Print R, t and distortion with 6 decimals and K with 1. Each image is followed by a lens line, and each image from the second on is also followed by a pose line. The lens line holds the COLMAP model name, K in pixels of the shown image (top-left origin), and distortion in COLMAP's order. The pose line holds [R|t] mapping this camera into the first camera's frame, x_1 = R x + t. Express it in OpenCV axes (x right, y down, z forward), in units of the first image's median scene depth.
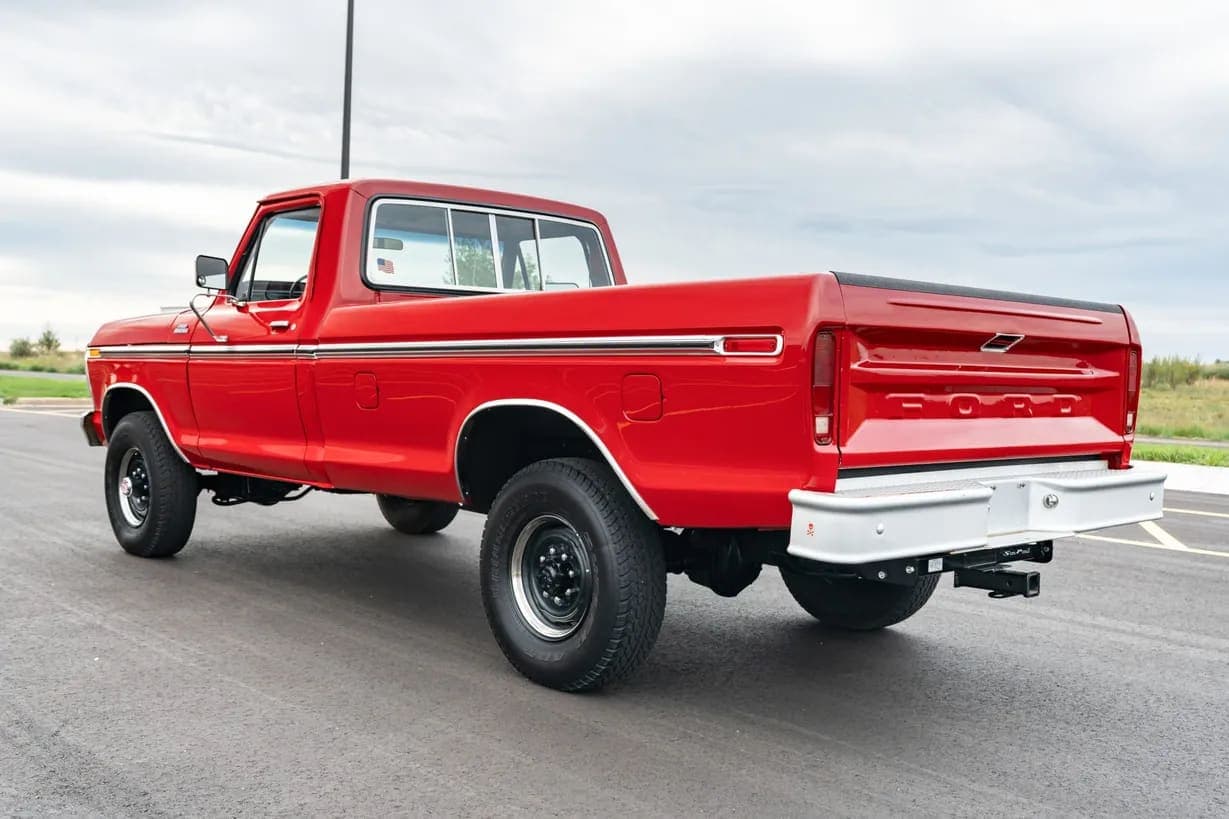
lens RADIAL K [[1135.4, 0, 644.5], [0, 1135.4, 410.0], [0, 0, 1]] dist [0.006488, -0.003533]
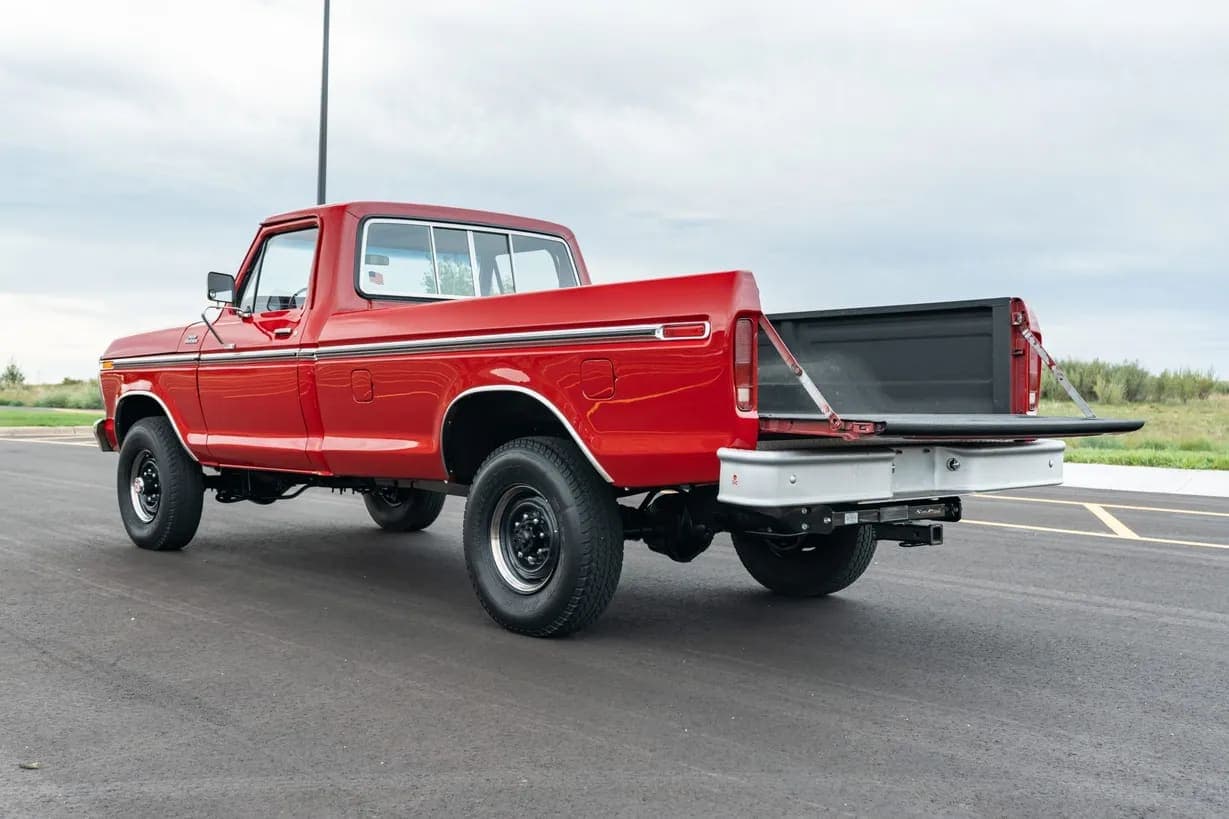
lens RADIAL K [[1219.7, 0, 613.6], [0, 1219.7, 382.1], [0, 0, 1]] dist [0.002970, -0.005137]
pose [[0.999705, -0.017841, -0.016479, 0.025308], [0.017004, 0.998625, -0.049581, 0.040246], [0.017341, 0.049286, 0.998634, -0.198452]]
